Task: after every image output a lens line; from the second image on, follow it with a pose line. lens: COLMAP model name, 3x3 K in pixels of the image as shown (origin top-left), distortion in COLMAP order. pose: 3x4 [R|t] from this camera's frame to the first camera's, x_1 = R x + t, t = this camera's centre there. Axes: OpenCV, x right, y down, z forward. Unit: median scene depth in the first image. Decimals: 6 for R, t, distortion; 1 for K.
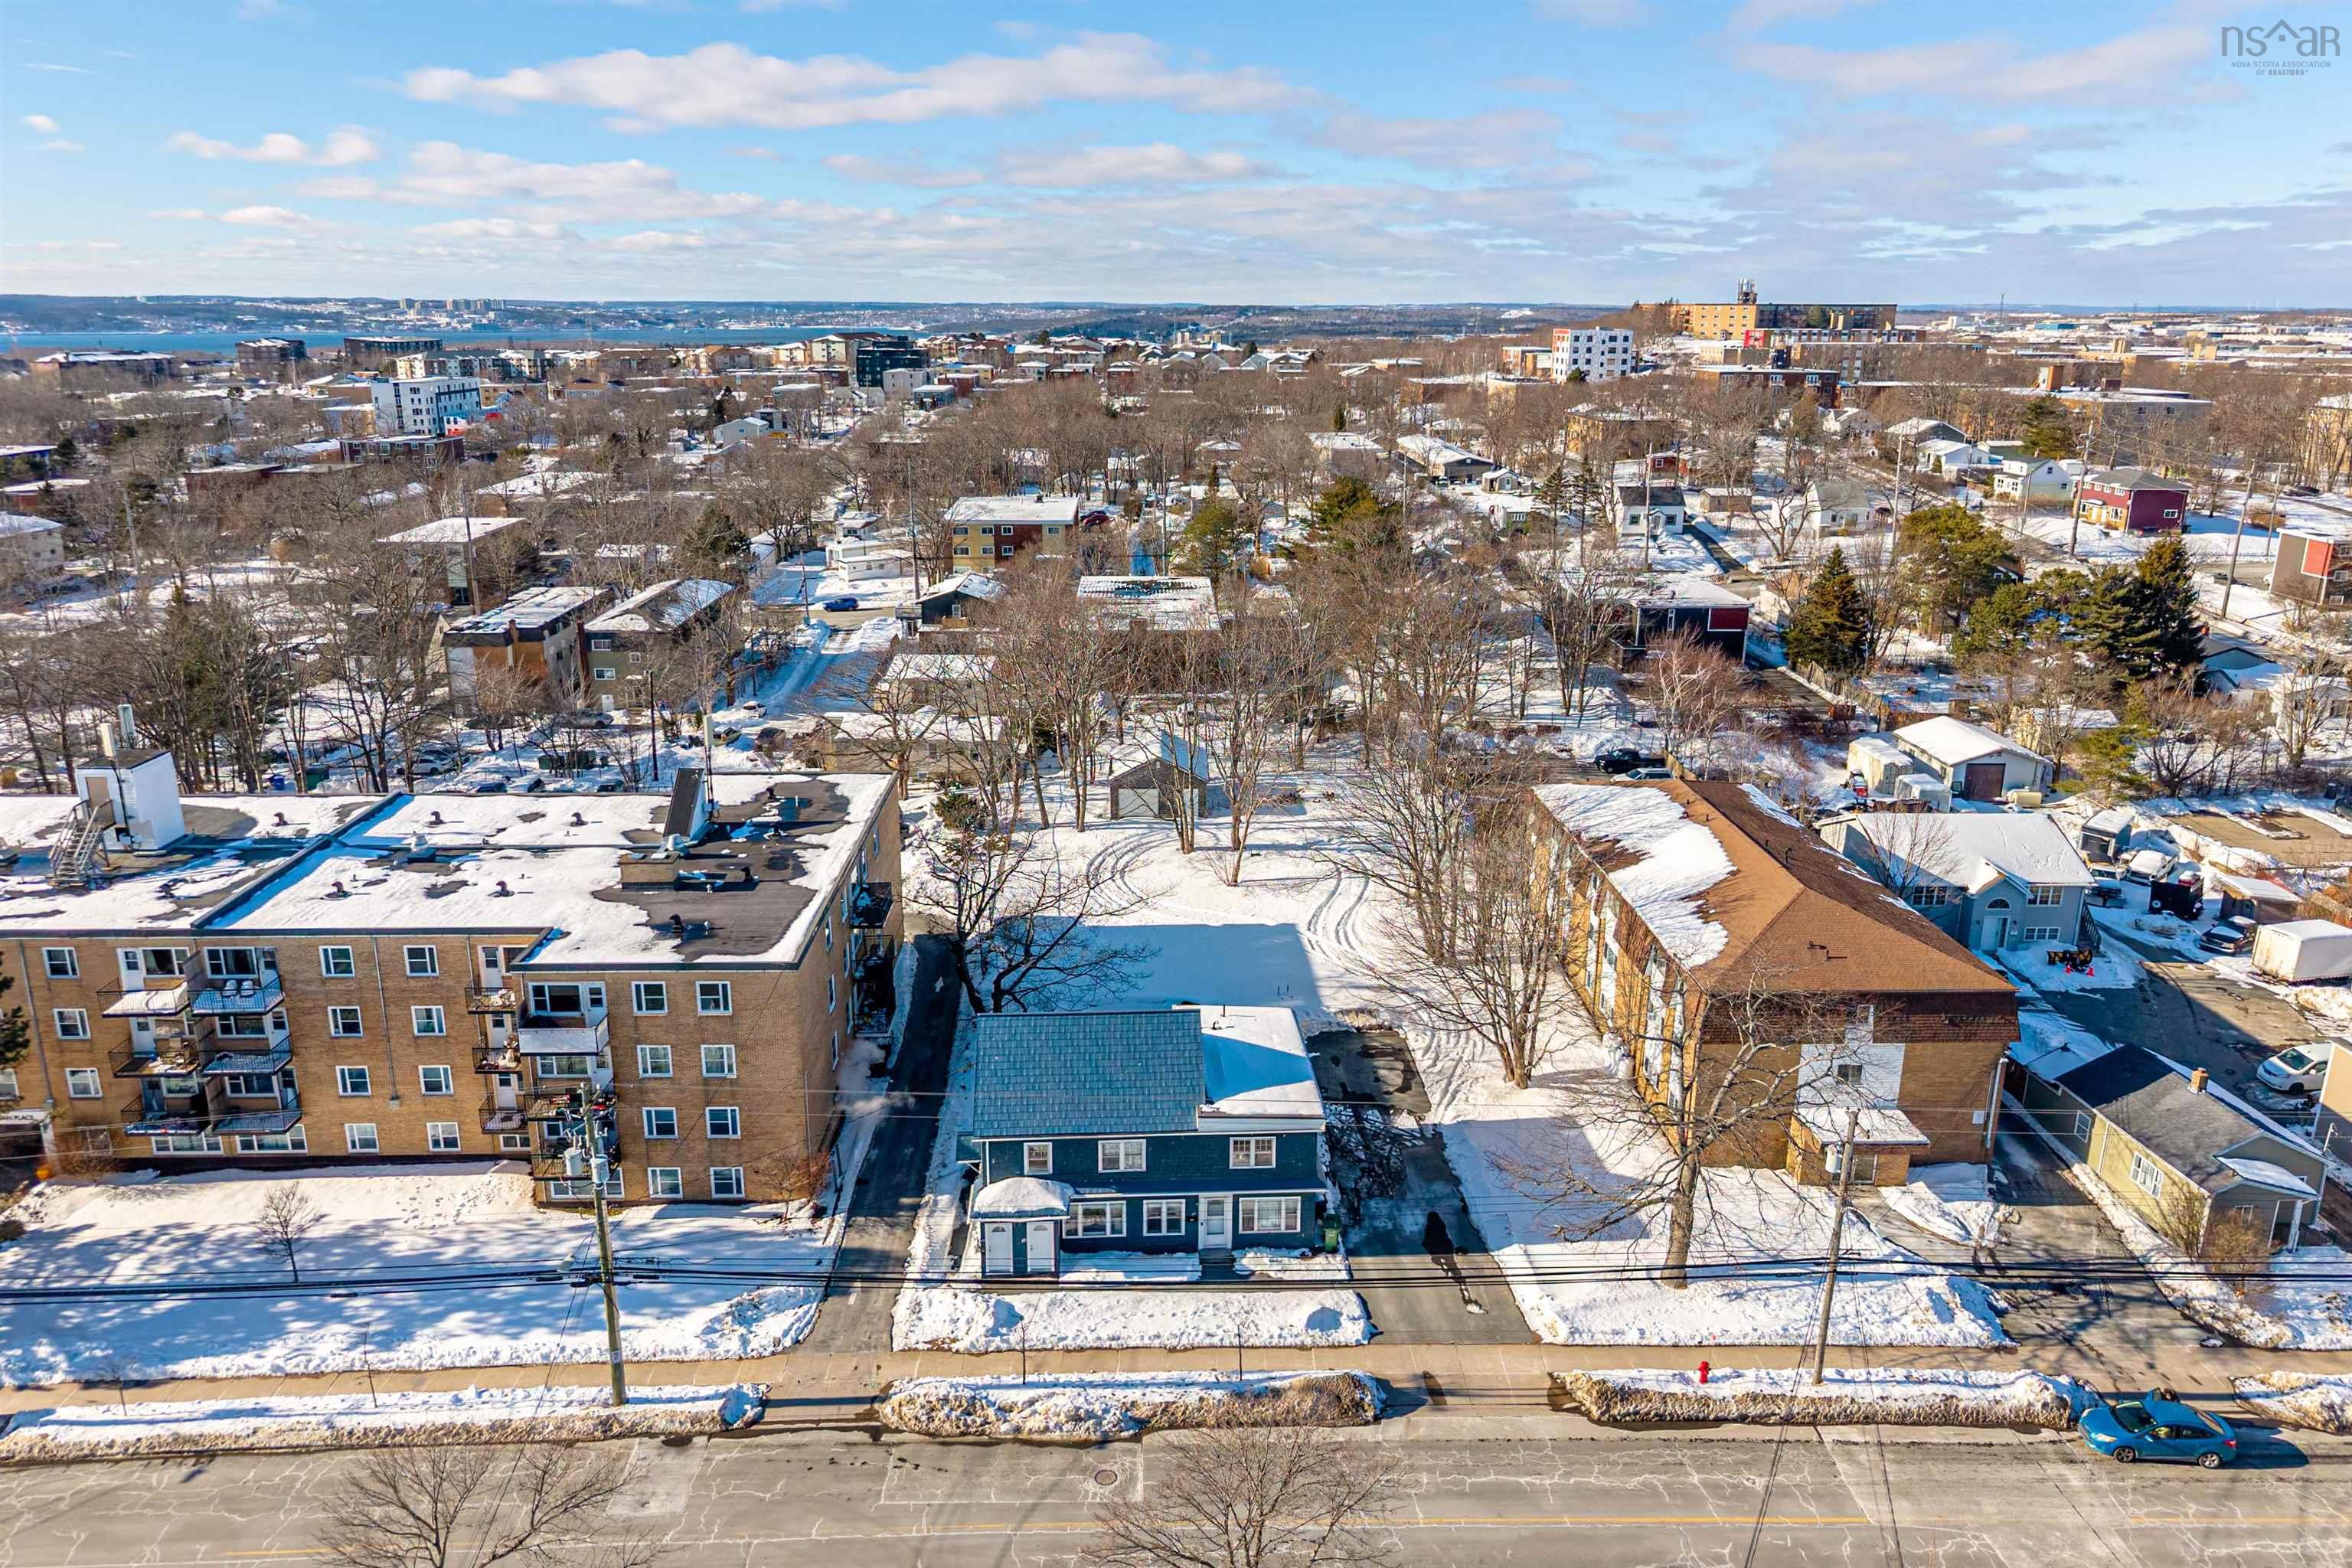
lens RADIAL K [[1608.7, 0, 1176.0], [0, 1608.7, 784.0], [0, 0, 1]] dist [0.005894, -0.002348]
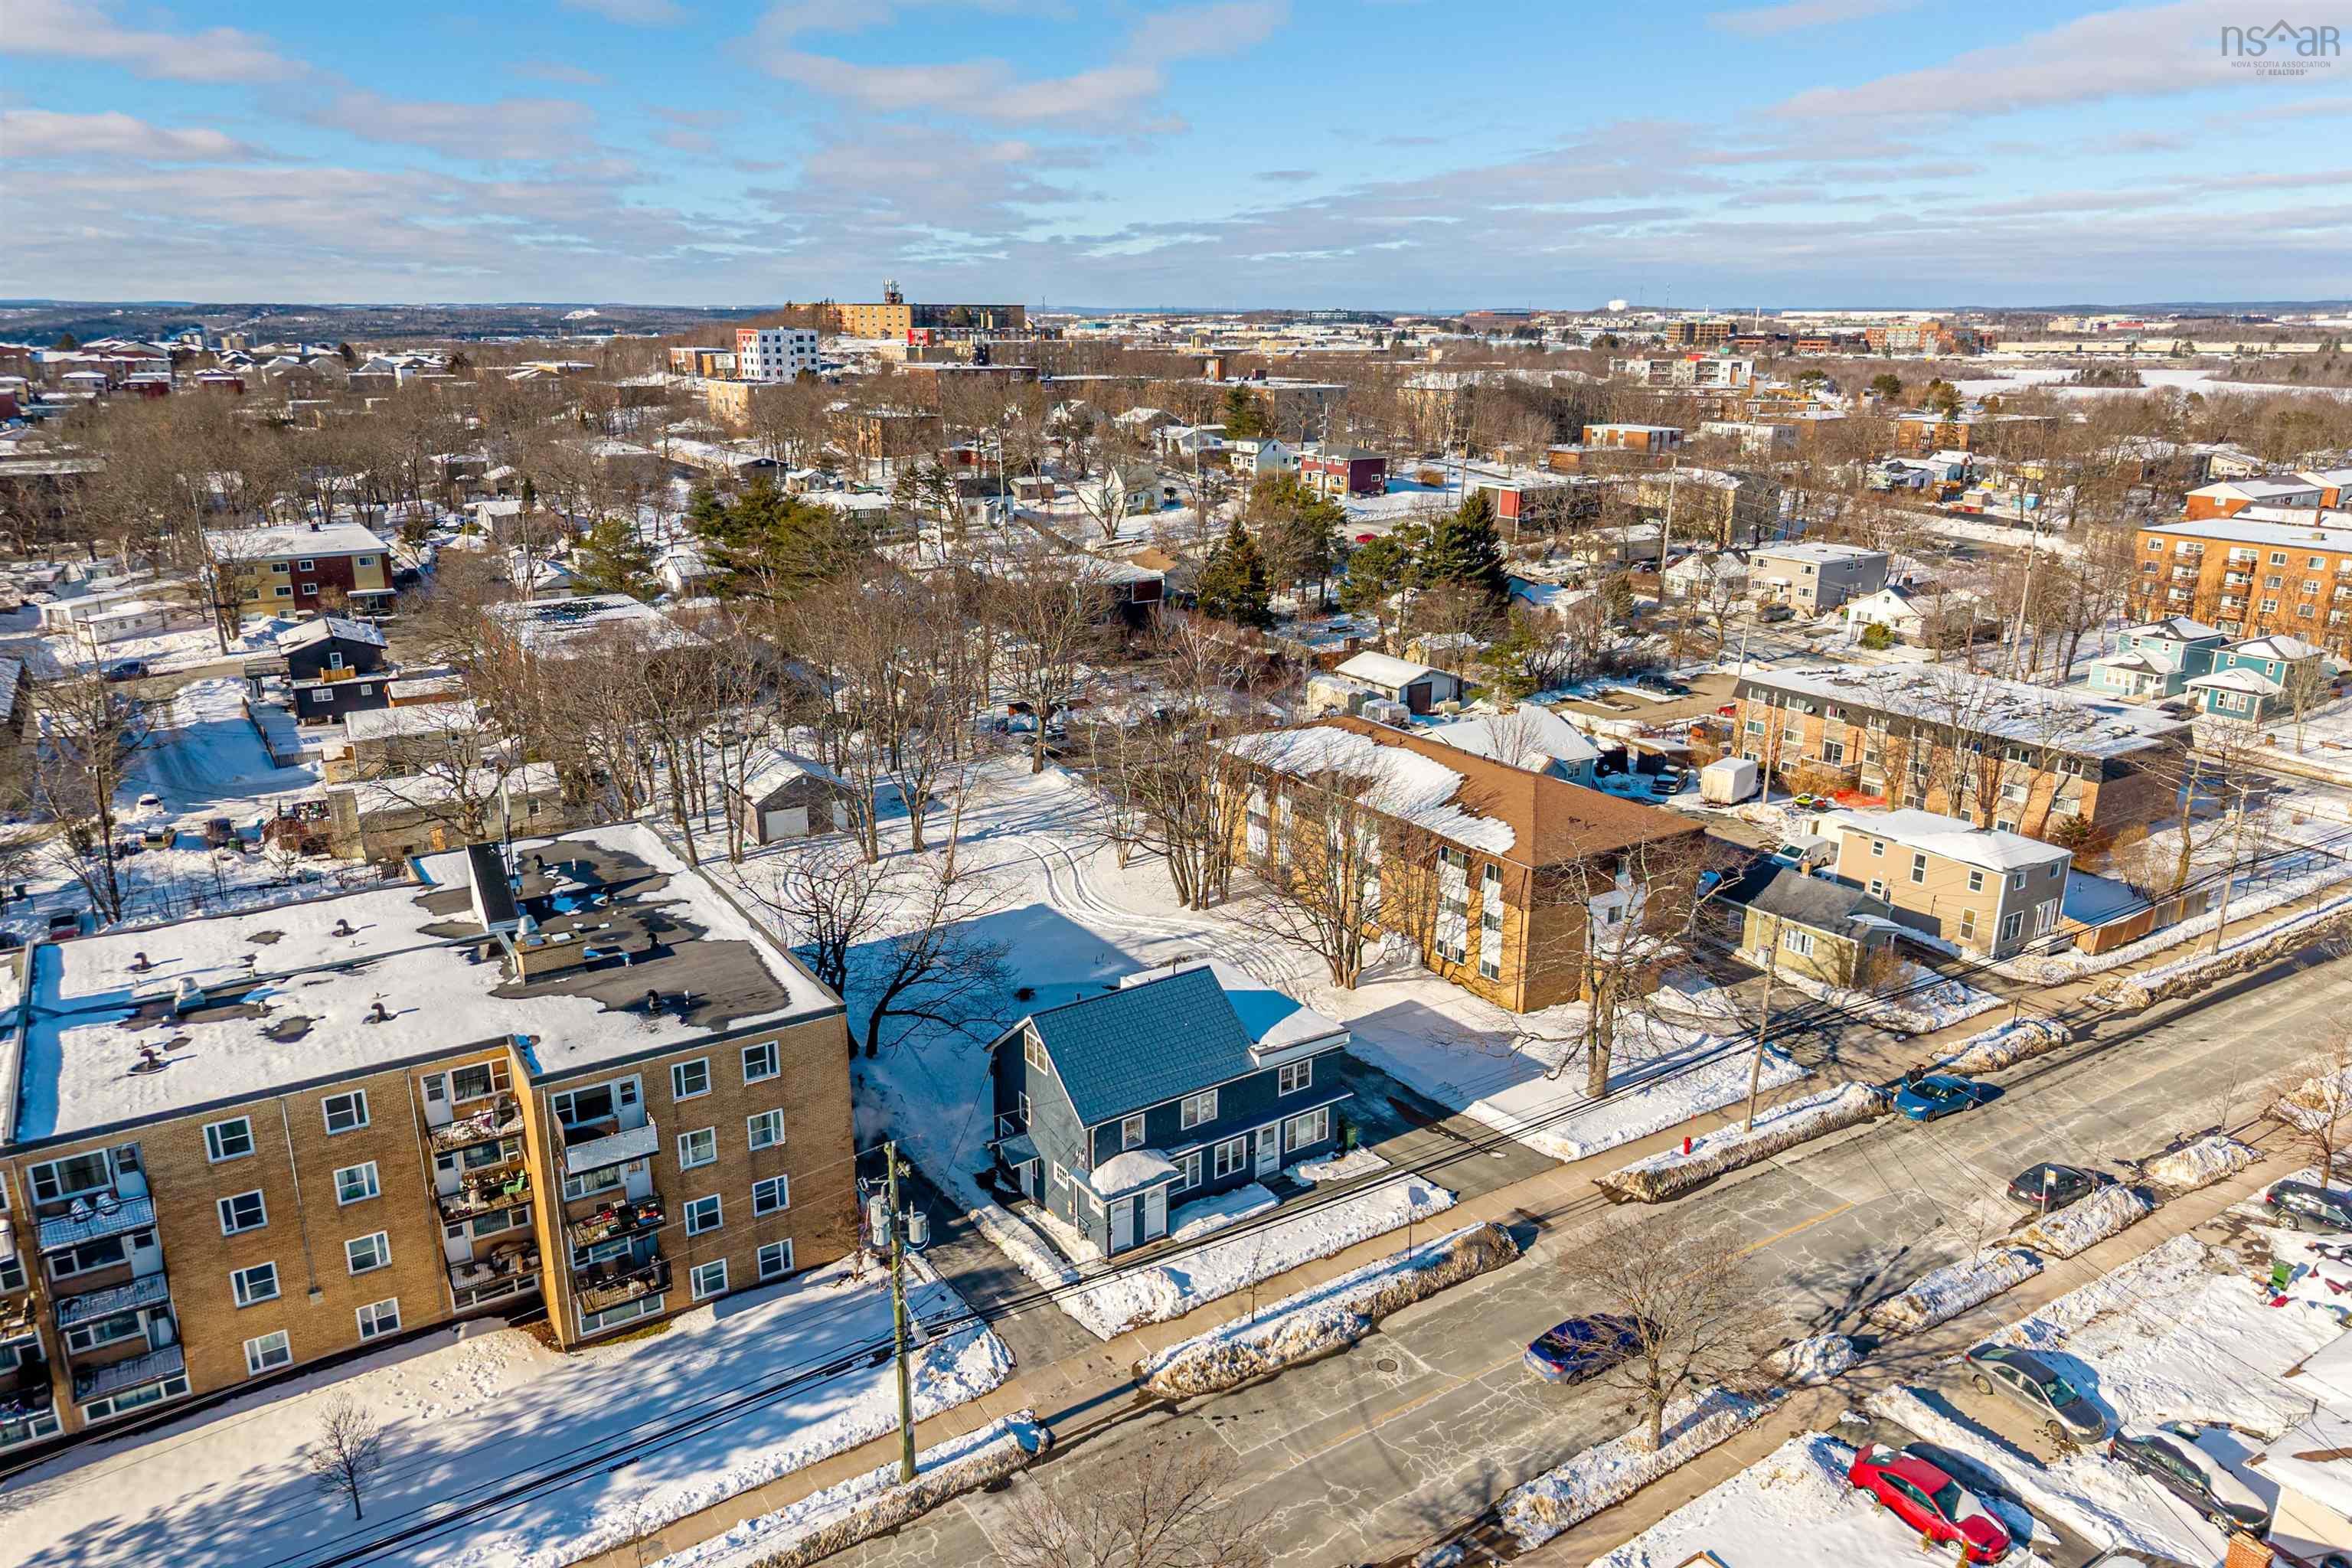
lens RADIAL K [[1597.3, 0, 1177.8], [0, 1597.3, 808.4], [0, 0, 1]] dist [0.023583, -0.031838]
pose [[0.849688, -0.157024, 0.503363, -0.479876], [0.149295, 0.987209, 0.055946, -0.024309], [-0.505709, 0.027613, 0.862262, 0.076792]]
